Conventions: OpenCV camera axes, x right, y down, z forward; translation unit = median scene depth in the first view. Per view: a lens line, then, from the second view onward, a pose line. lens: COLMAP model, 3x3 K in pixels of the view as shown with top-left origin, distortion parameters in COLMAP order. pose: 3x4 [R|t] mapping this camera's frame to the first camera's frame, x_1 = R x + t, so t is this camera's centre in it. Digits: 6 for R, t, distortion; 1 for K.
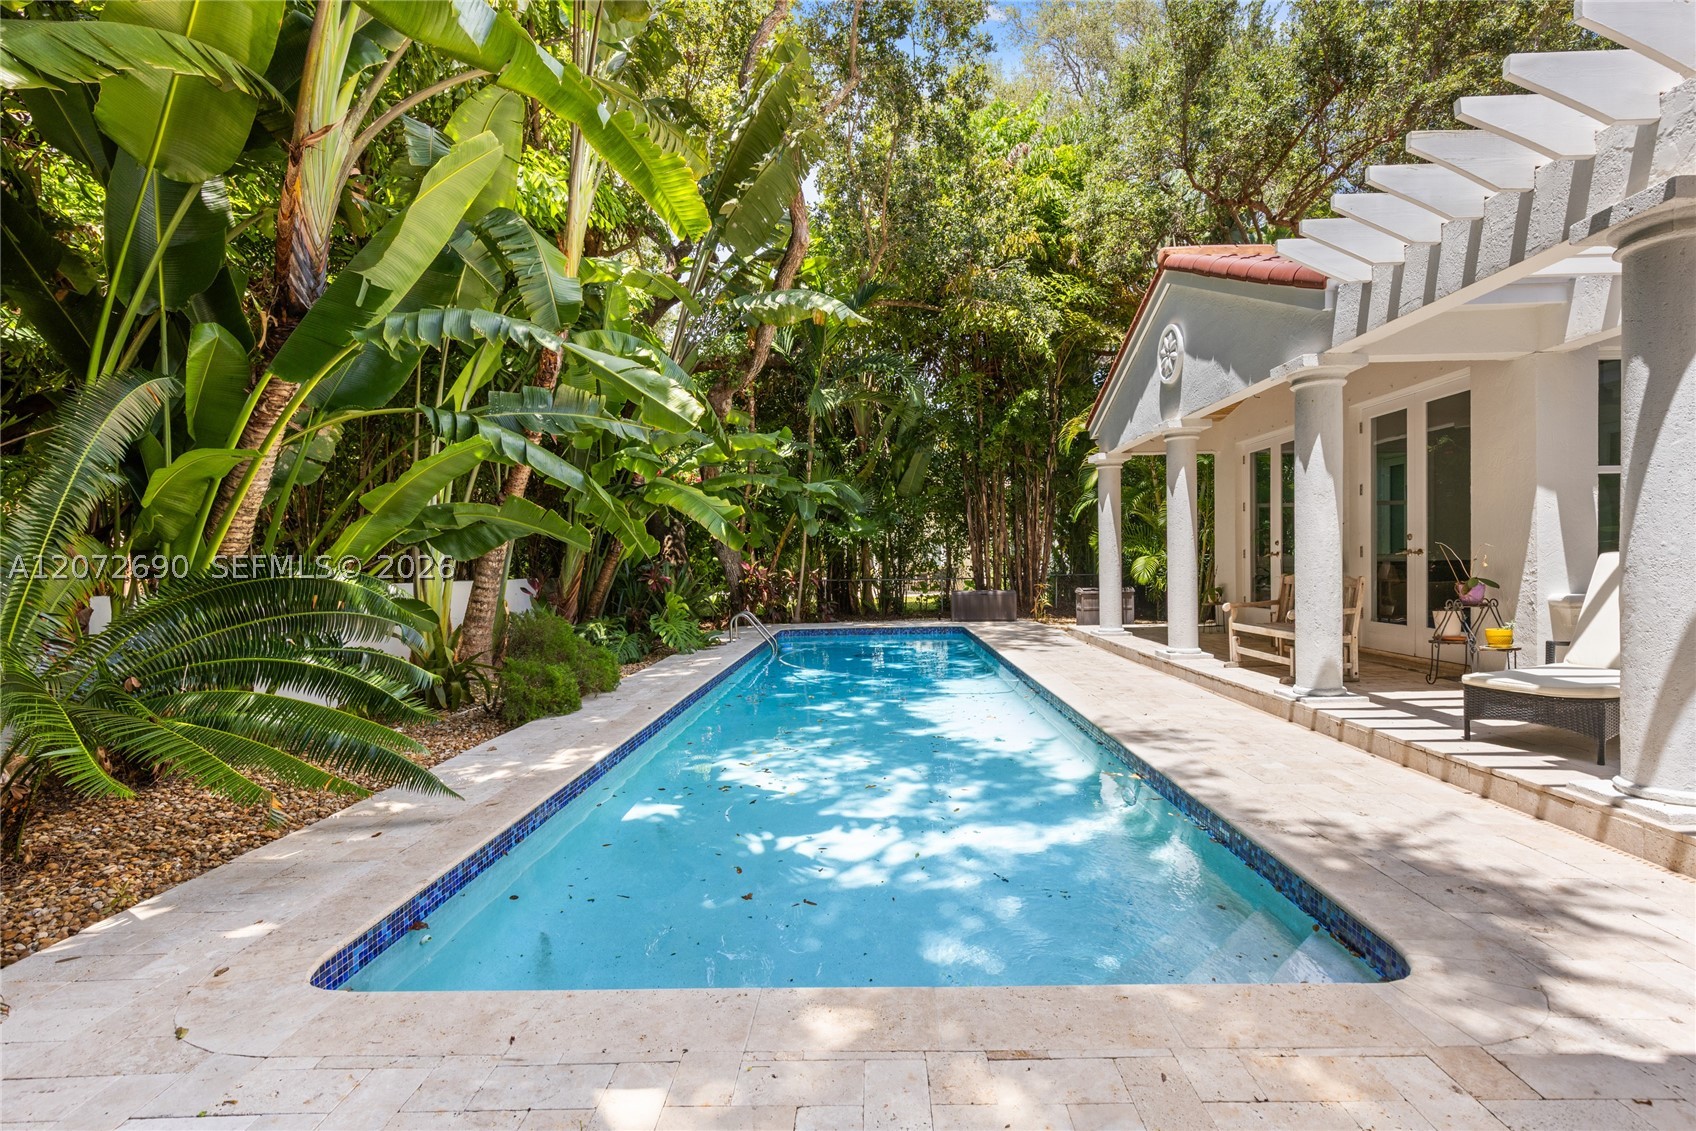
lens RADIAL K [[774.6, 0, 794.6], [0, 774.6, 575.9], [0, 0, 1]] dist [-0.005581, -0.000322]
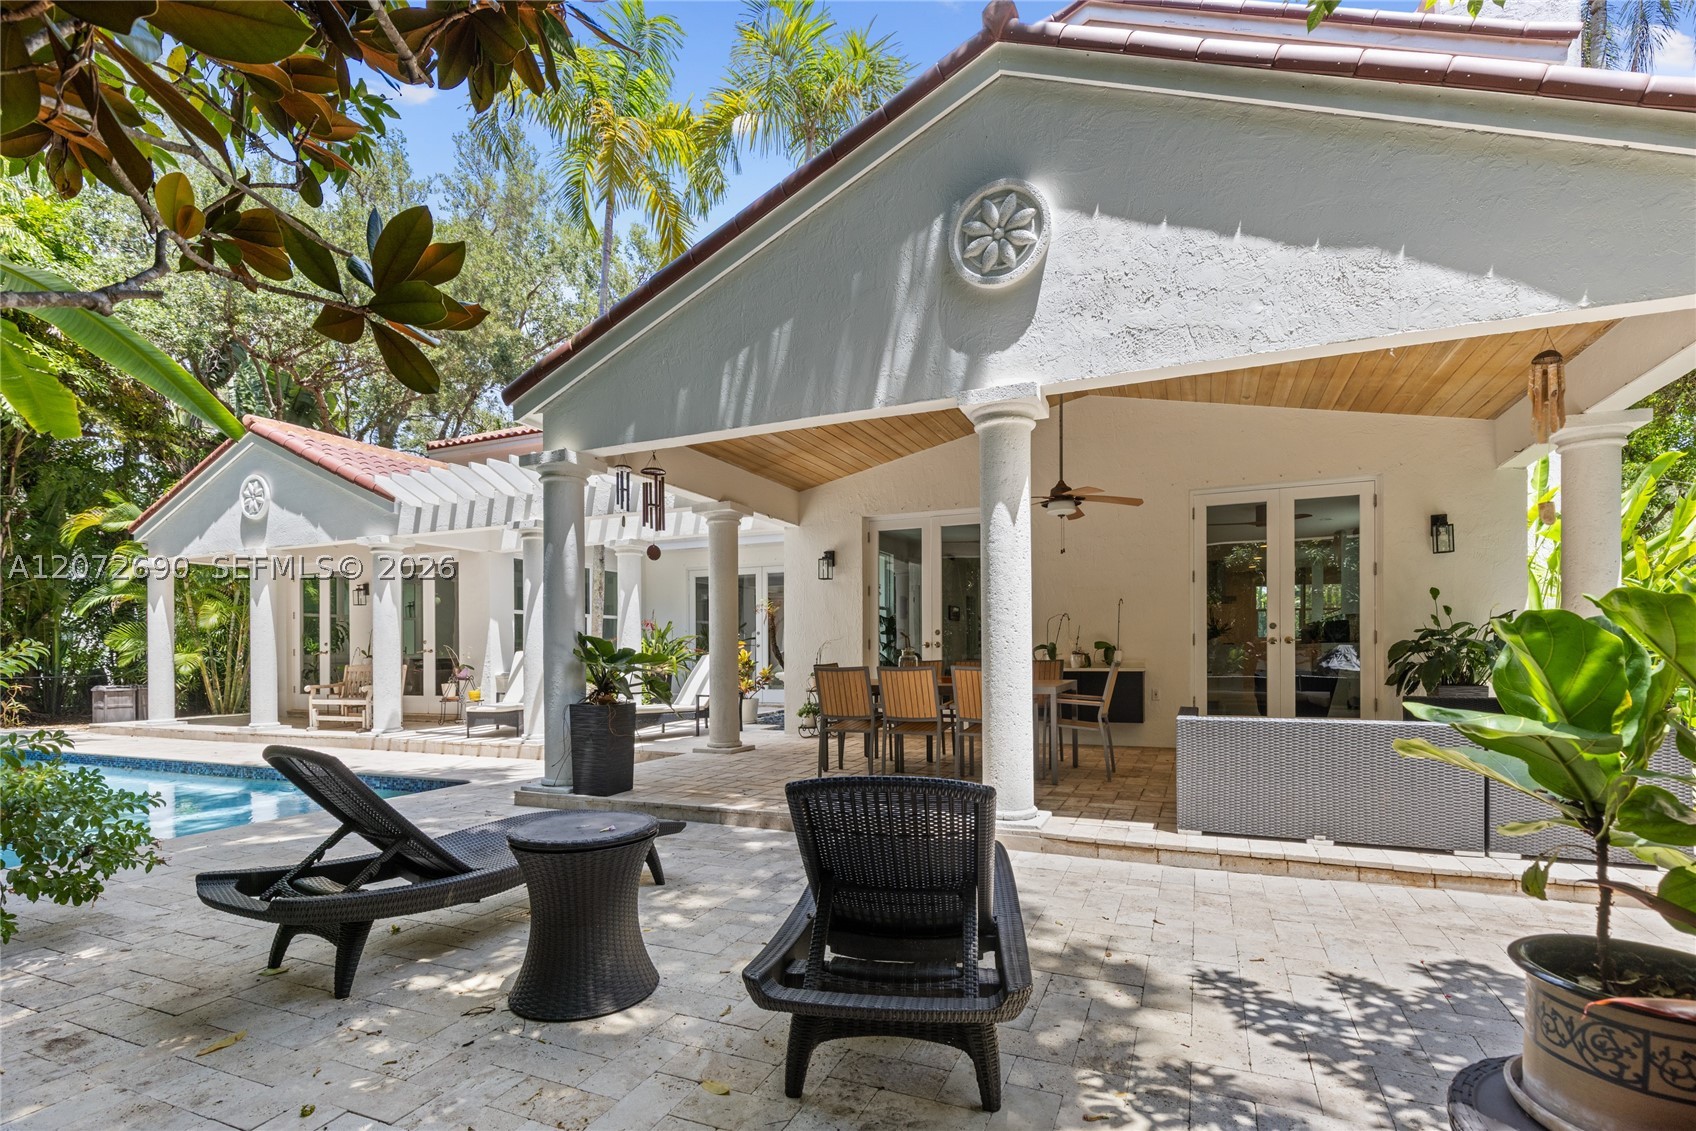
lens RADIAL K [[771.3, 0, 900.6], [0, 771.3, 646.4], [0, 0, 1]] dist [0.011700, -0.000949]
pose [[0.292298, 0.020856, 0.956100, -0.514393], [0.022958, 0.999321, -0.028817, 0.031092], [-0.956052, 0.030374, 0.291620, -0.480277]]
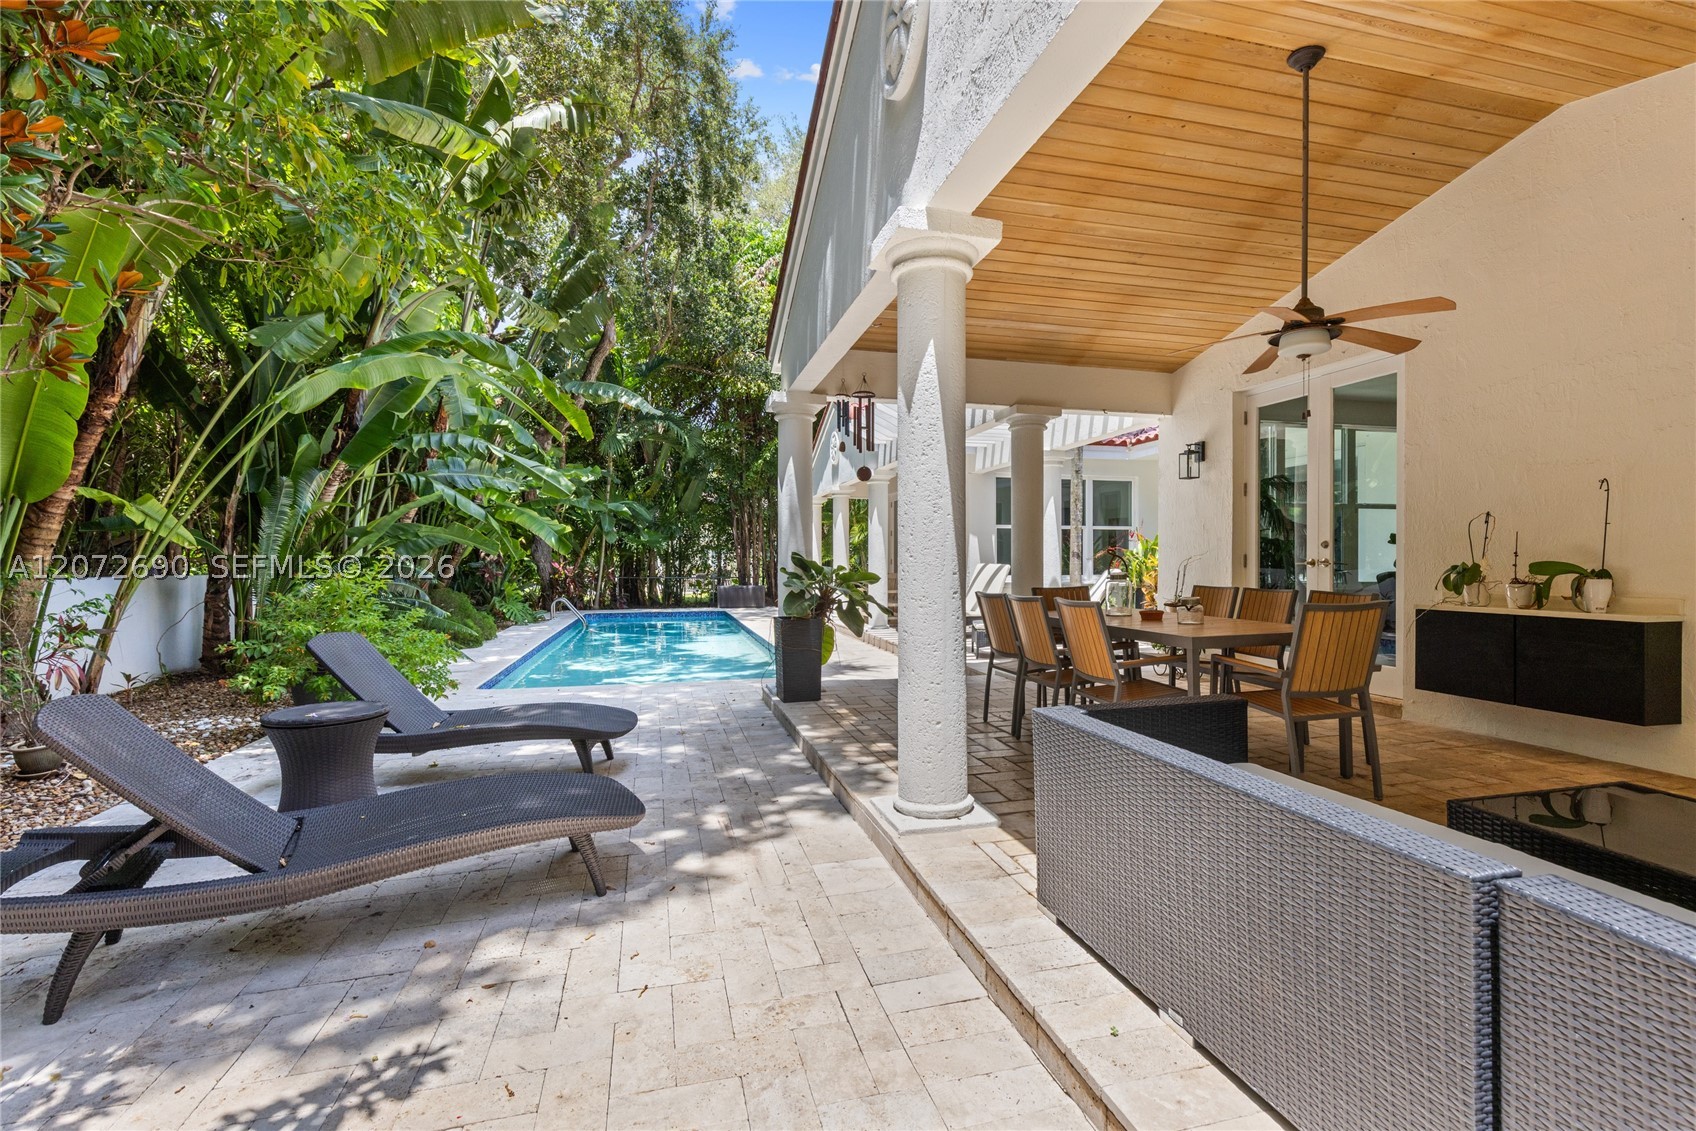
lens RADIAL K [[771.3, 0, 861.0], [0, 771.3, 559.4], [0, 0, 1]] dist [0.011700, -0.000949]
pose [[0.936087, 0.017011, 0.351357, -0.083524], [-0.008059, 0.999605, -0.026925, 0.017227], [-0.351677, 0.022372, 0.935854, -0.794761]]
